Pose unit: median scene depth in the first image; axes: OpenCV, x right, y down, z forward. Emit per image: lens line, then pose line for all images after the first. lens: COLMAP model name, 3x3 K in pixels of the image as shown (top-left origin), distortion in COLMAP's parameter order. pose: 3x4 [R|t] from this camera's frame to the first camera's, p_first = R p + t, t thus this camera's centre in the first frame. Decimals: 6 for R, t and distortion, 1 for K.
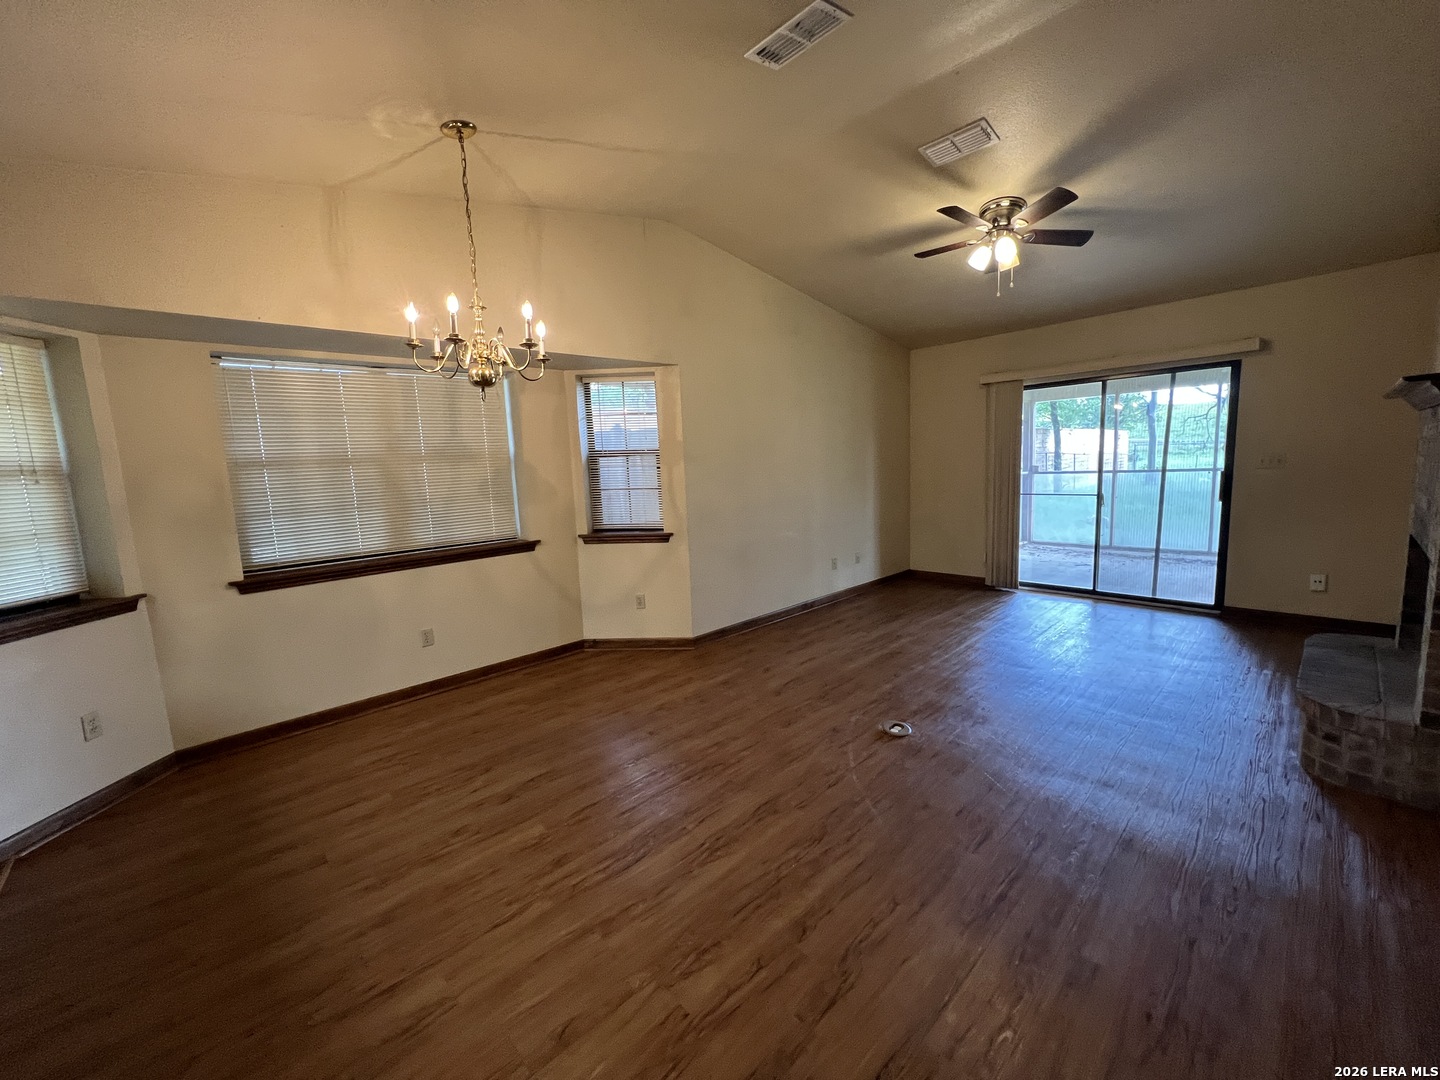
lens RADIAL K [[575.1, 0, 715.6], [0, 575.1, 535.9], [0, 0, 1]] dist [-0.000705, -0.000074]
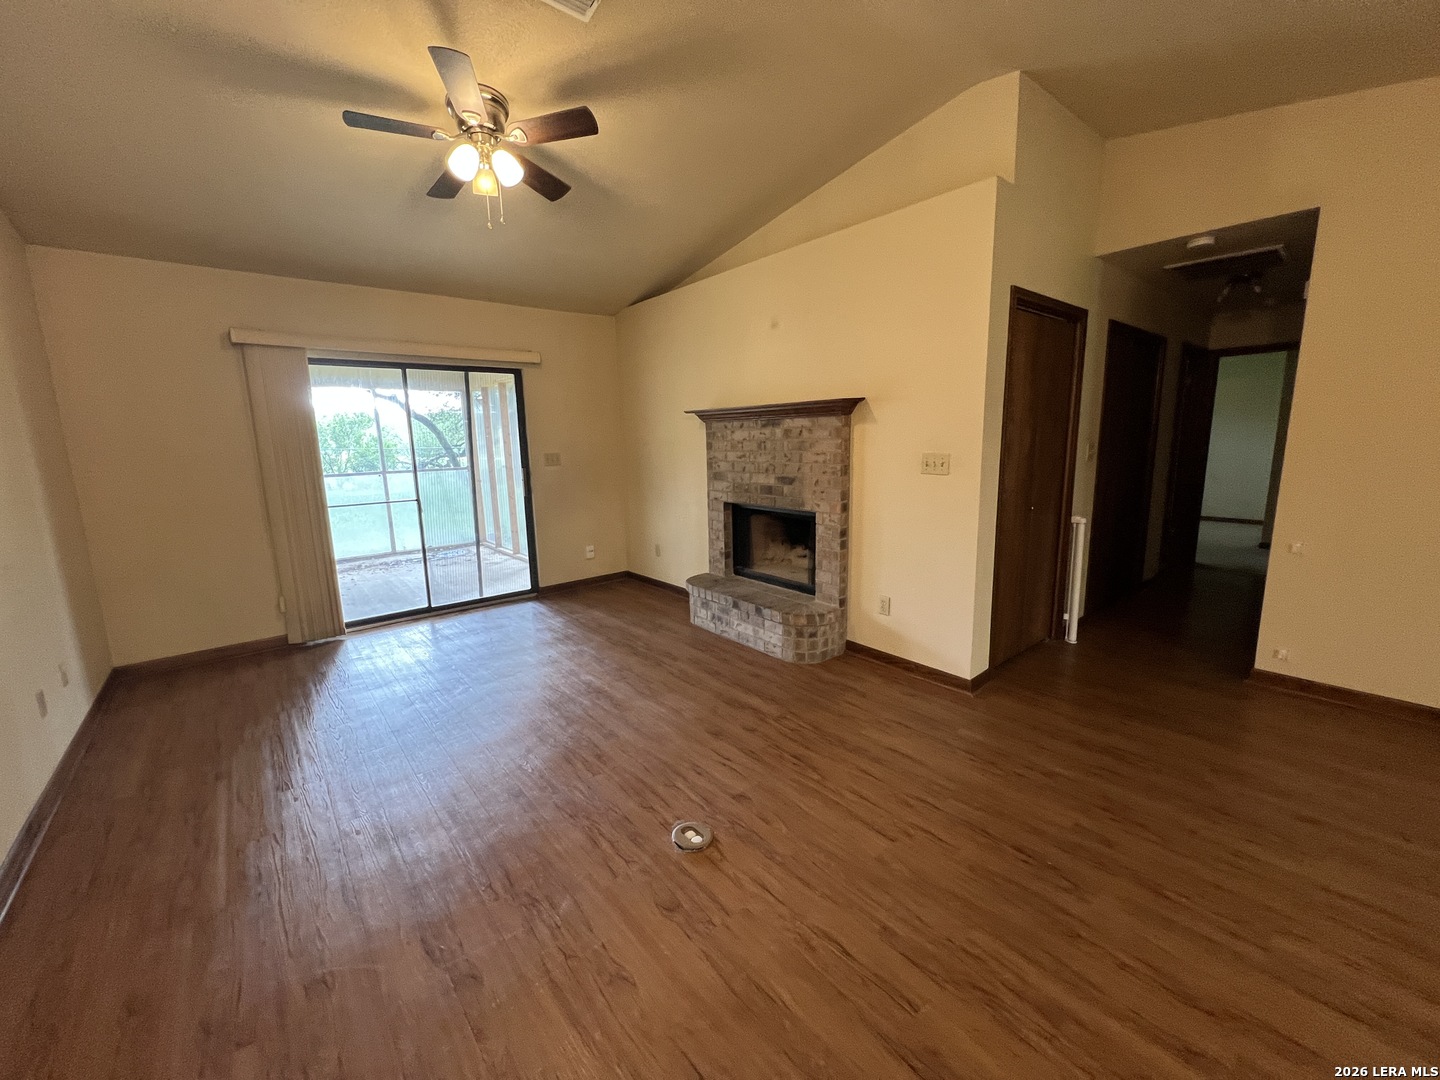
lens RADIAL K [[575.1, 0, 715.6], [0, 575.1, 535.9], [0, 0, 1]] dist [-0.000705, -0.000074]
pose [[0.060197, -0.129122, 0.989800, -0.229350], [0.148287, 0.981752, 0.119053, -0.068840], [-0.987111, 0.139608, 0.078246, 0.620234]]
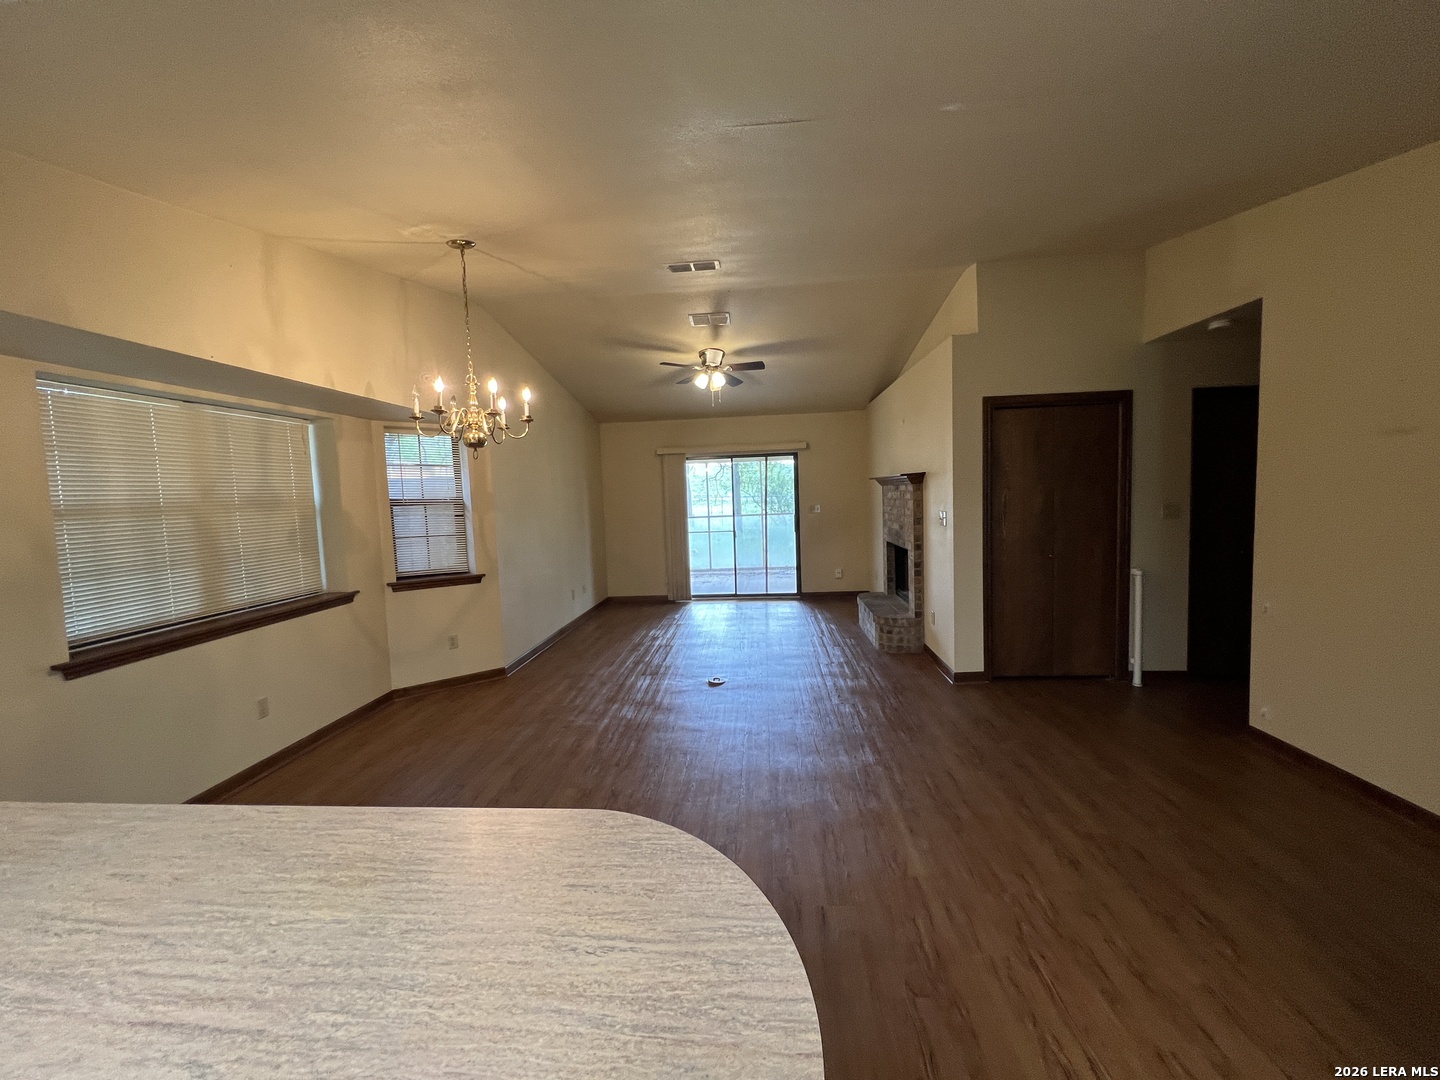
lens RADIAL K [[575.1, 0, 715.6], [0, 575.1, 535.9], [0, 0, 1]] dist [-0.000705, -0.000074]
pose [[0.739729, -0.032724, 0.672108, -0.509405], [0.090736, 0.994545, -0.051442, 0.020208], [-0.666759, 0.099038, 0.738664, -0.128154]]
